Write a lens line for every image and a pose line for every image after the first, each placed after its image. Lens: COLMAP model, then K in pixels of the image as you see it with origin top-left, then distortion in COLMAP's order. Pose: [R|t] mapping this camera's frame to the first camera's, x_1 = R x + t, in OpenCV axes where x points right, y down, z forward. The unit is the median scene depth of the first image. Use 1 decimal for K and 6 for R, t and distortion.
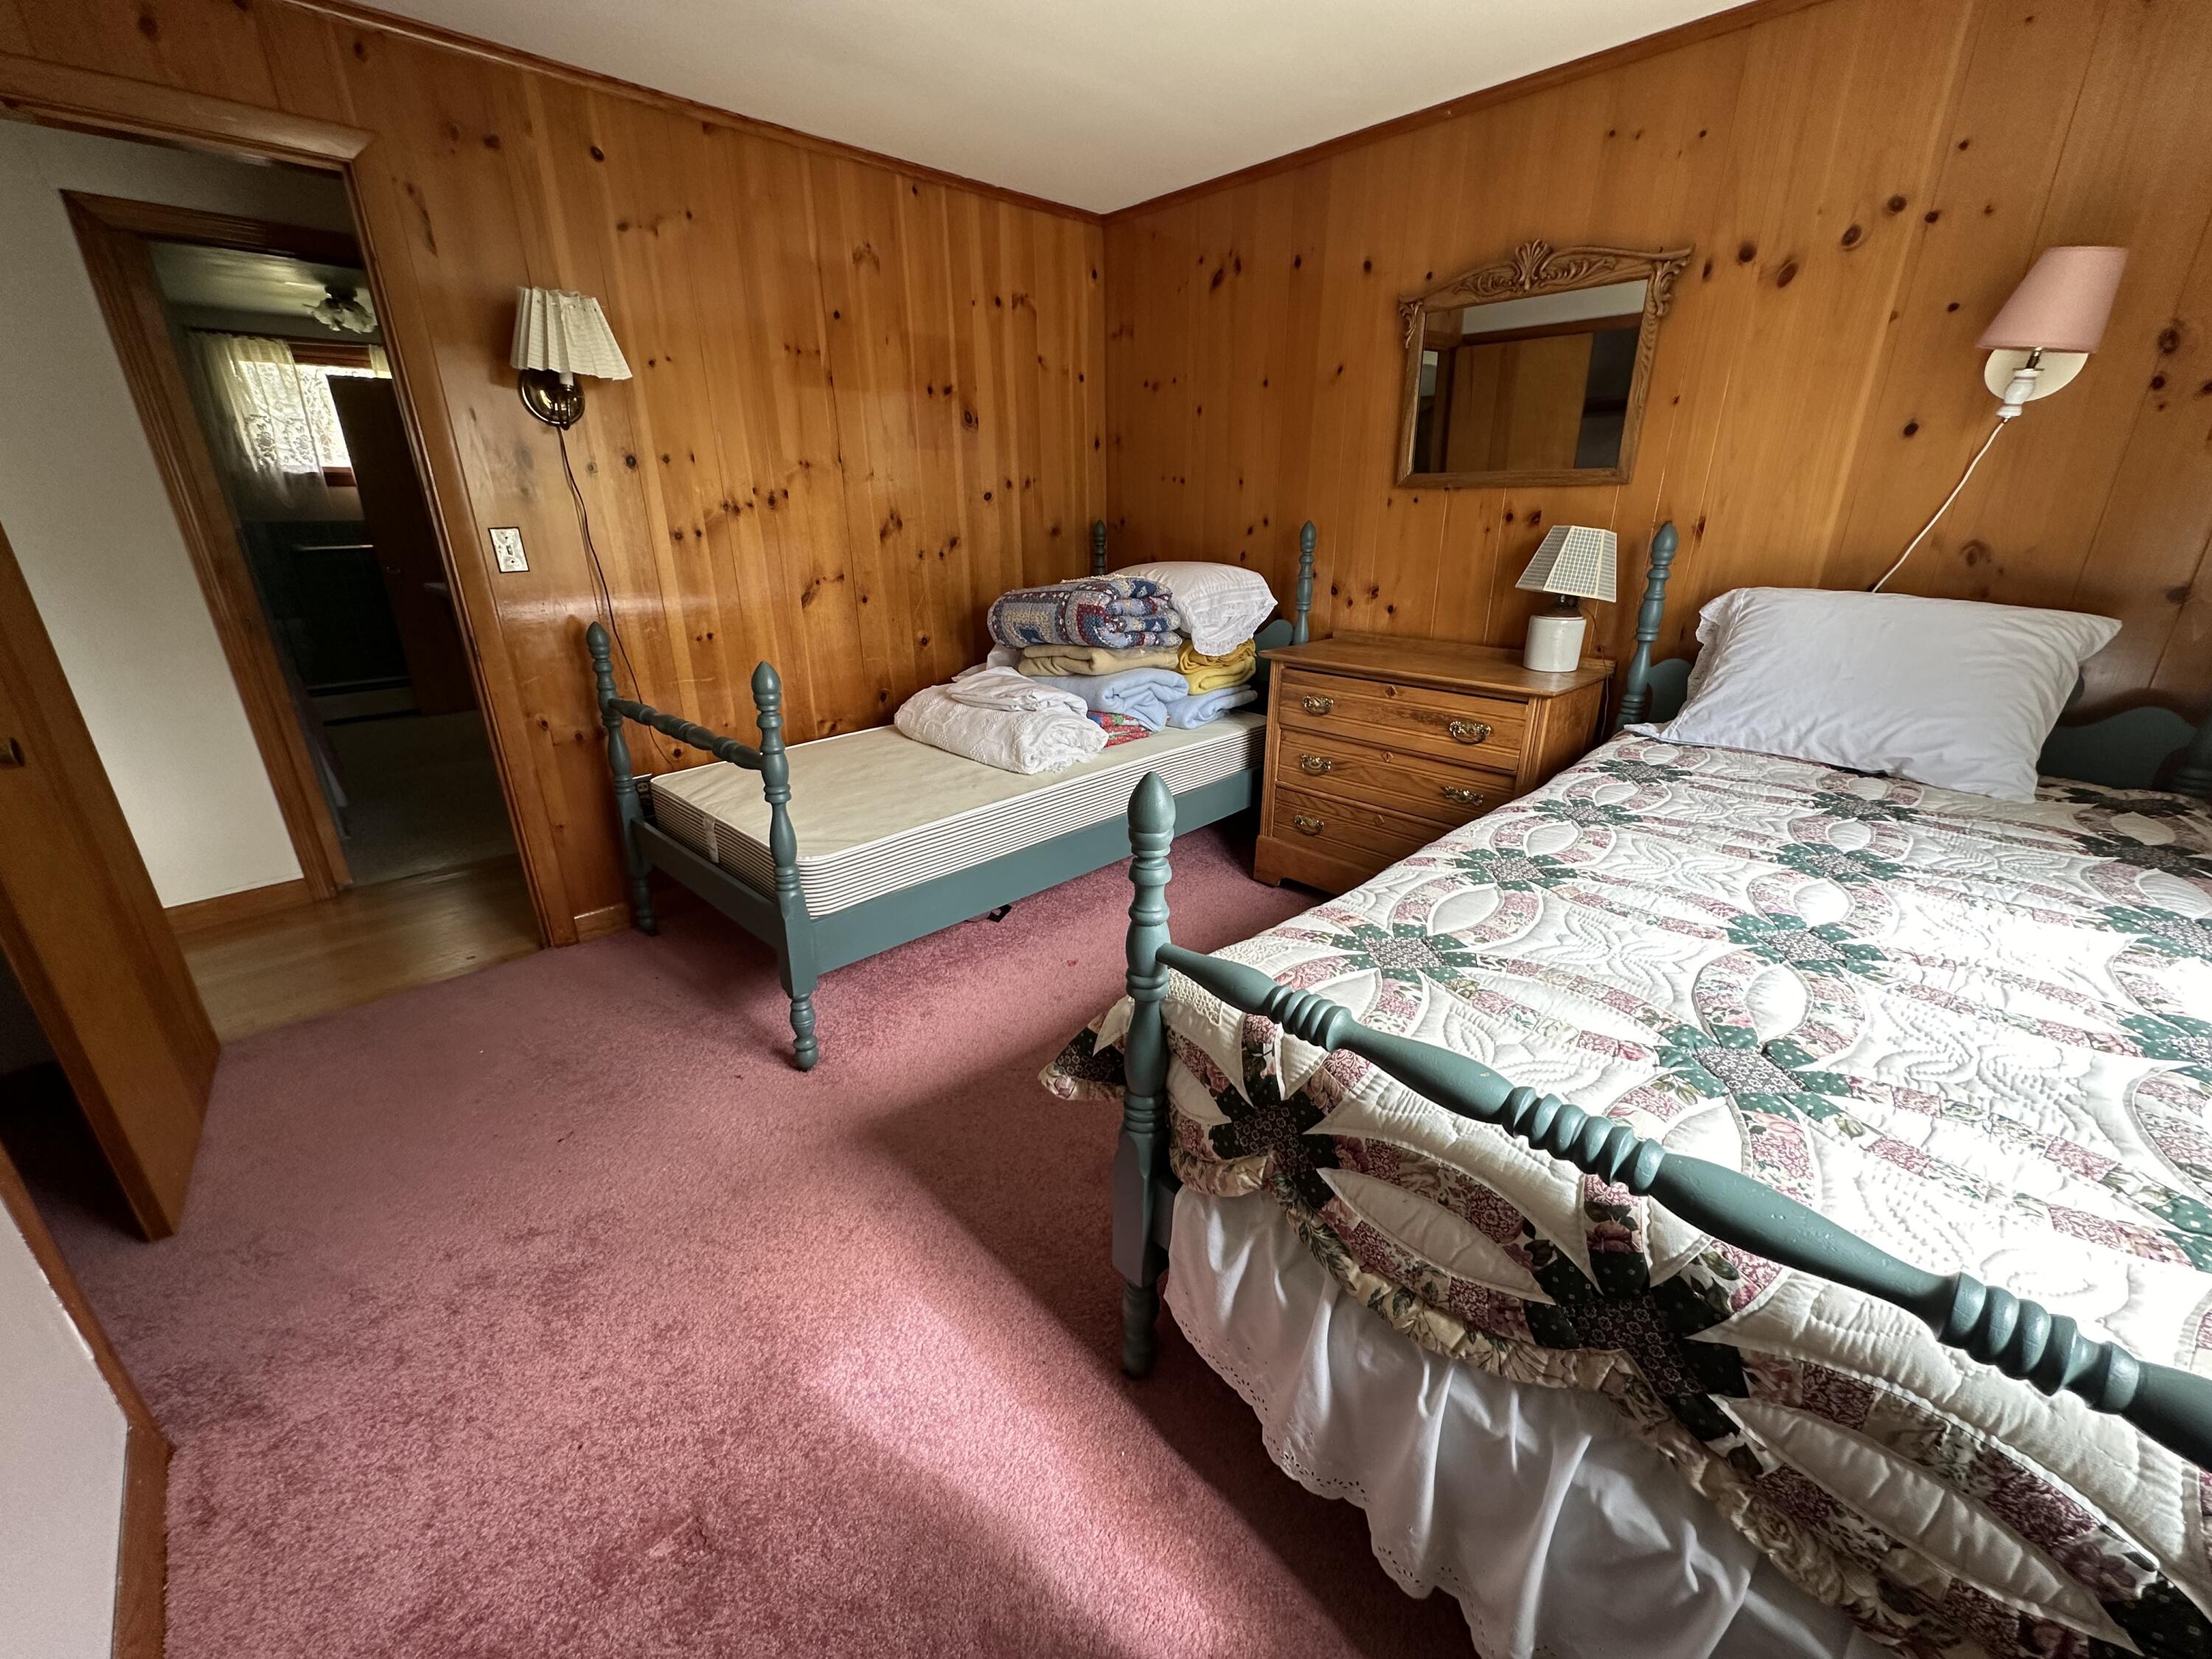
lens RADIAL K [[882.4, 0, 1106.0], [0, 882.4, 829.5], [0, 0, 1]] dist [-0.000241, -0.000003]
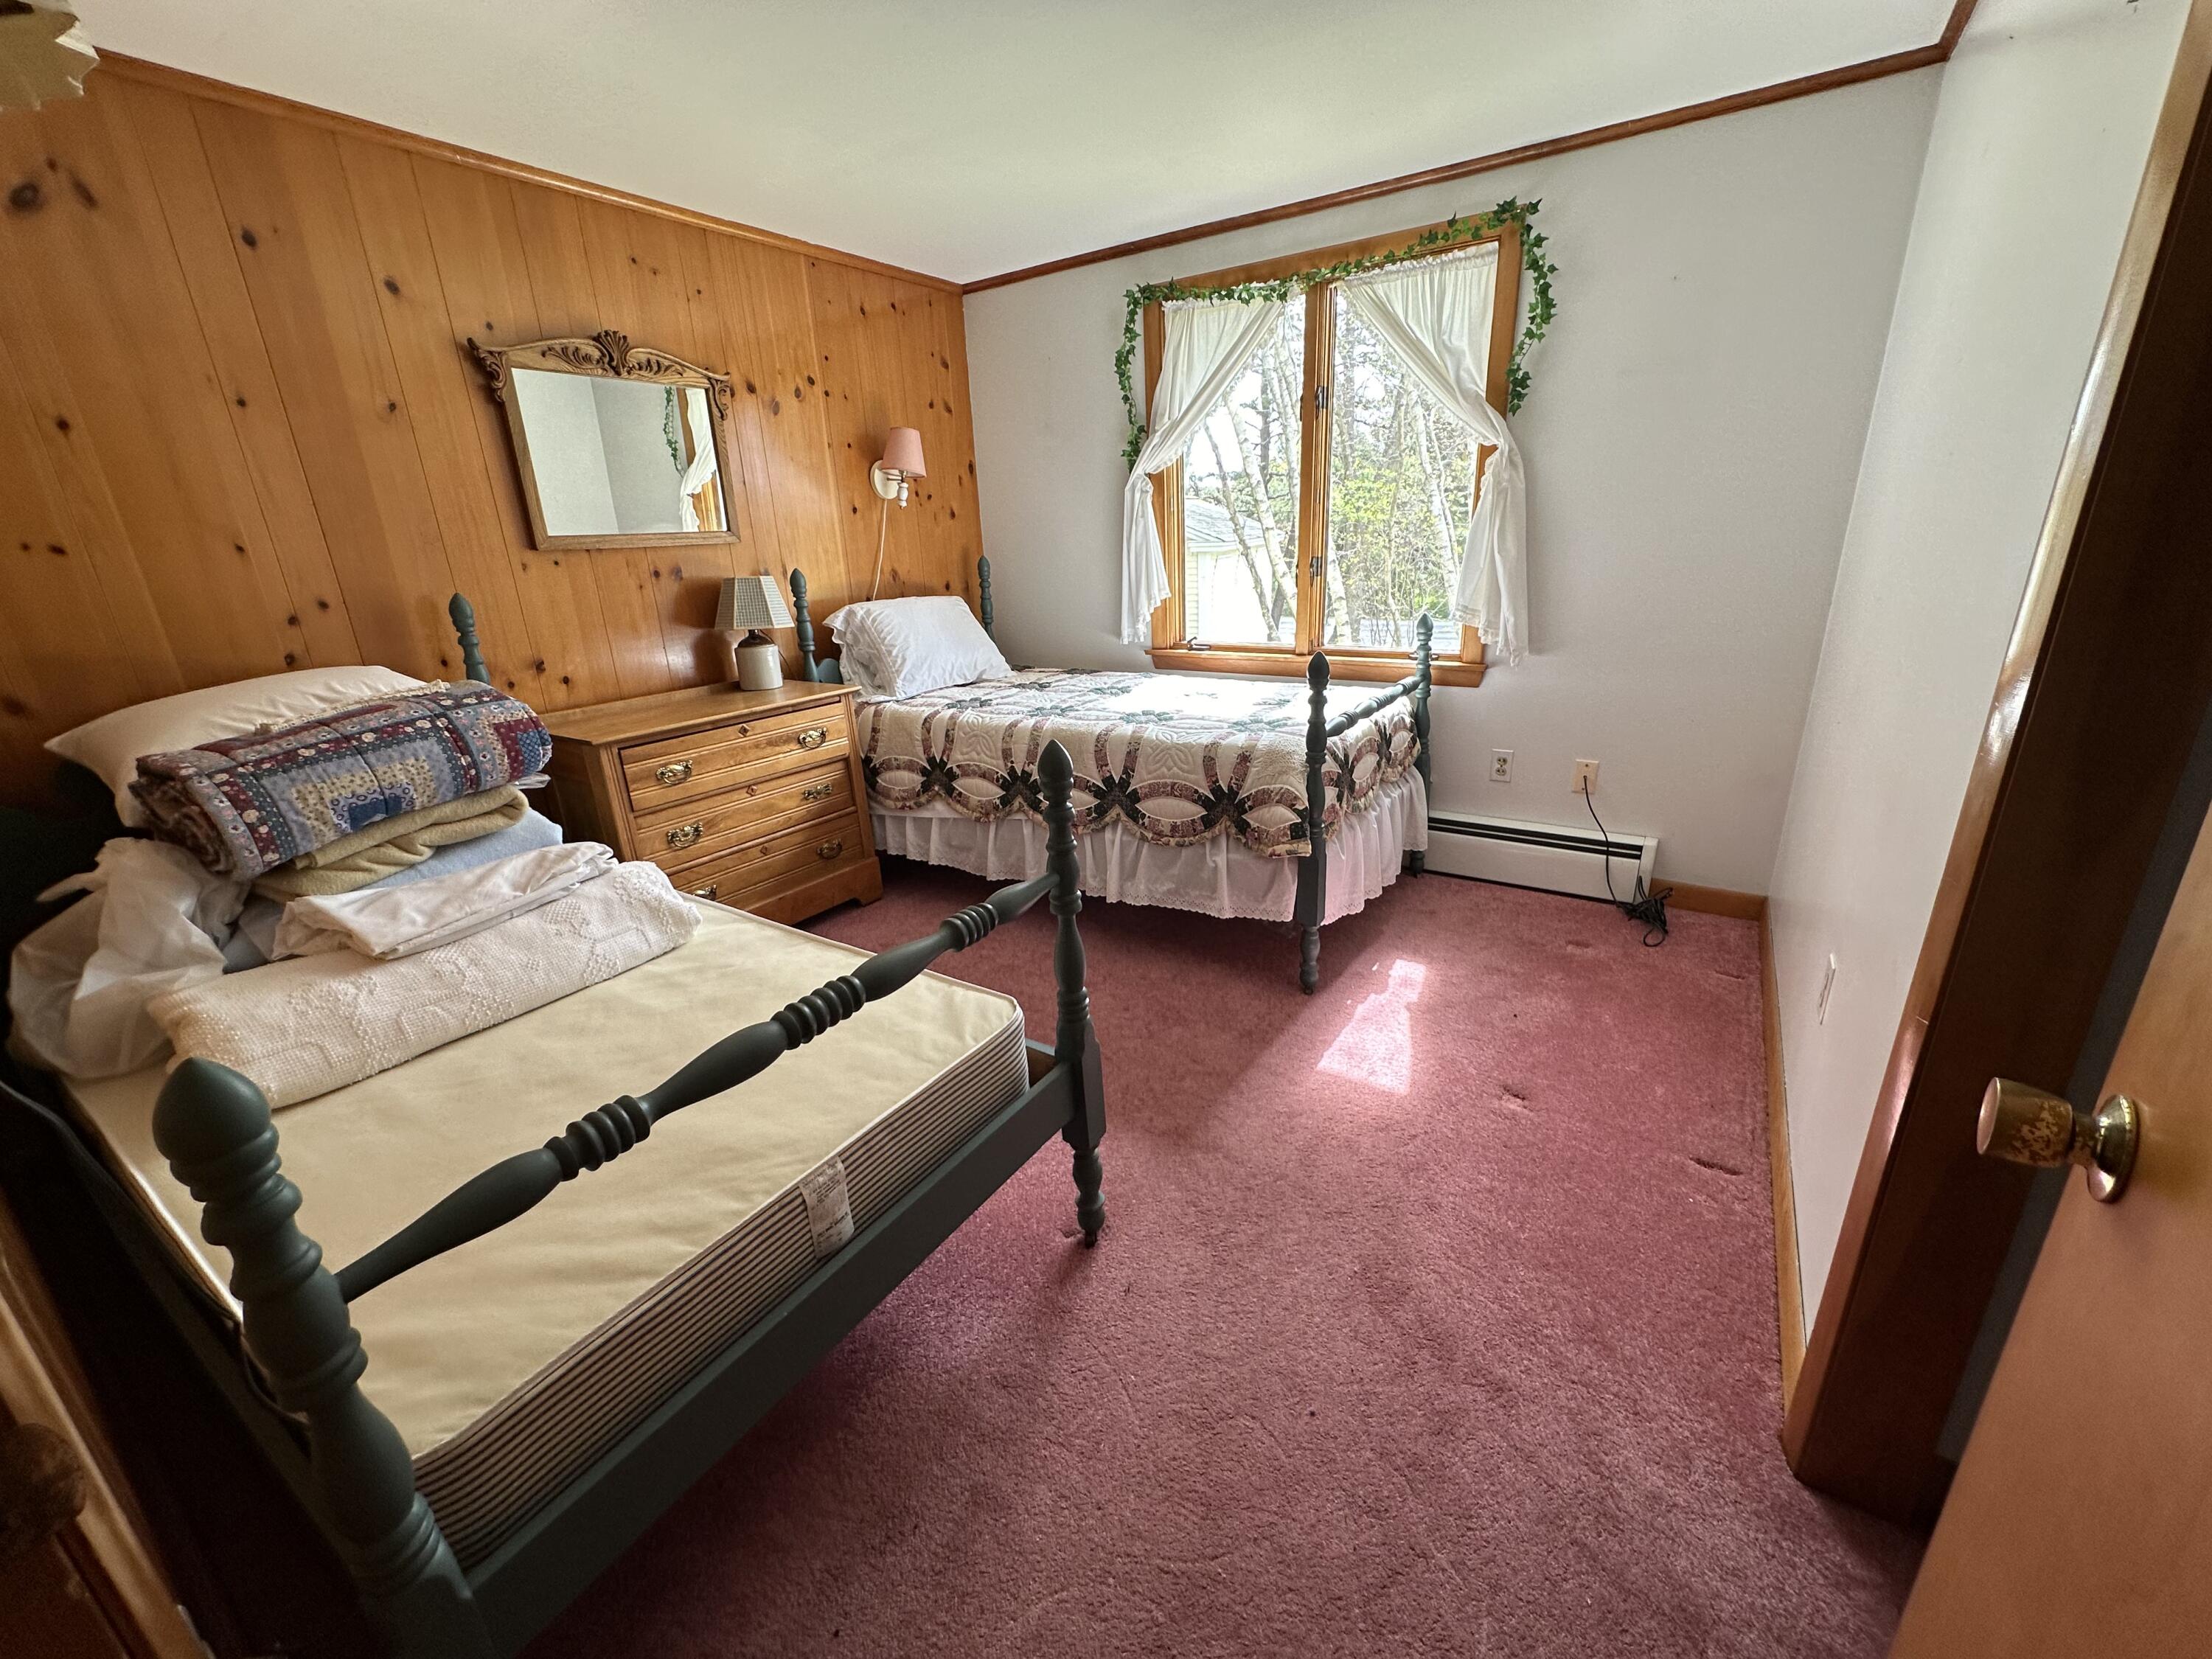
lens RADIAL K [[882.4, 0, 1106.0], [0, 882.4, 829.5], [0, 0, 1]] dist [-0.000241, -0.000003]
pose [[-0.206640, -0.294702, 0.932979, -0.758906], [0.386242, 0.851545, 0.354526, -0.249542], [-0.898953, 0.433615, -0.062137, 0.685346]]
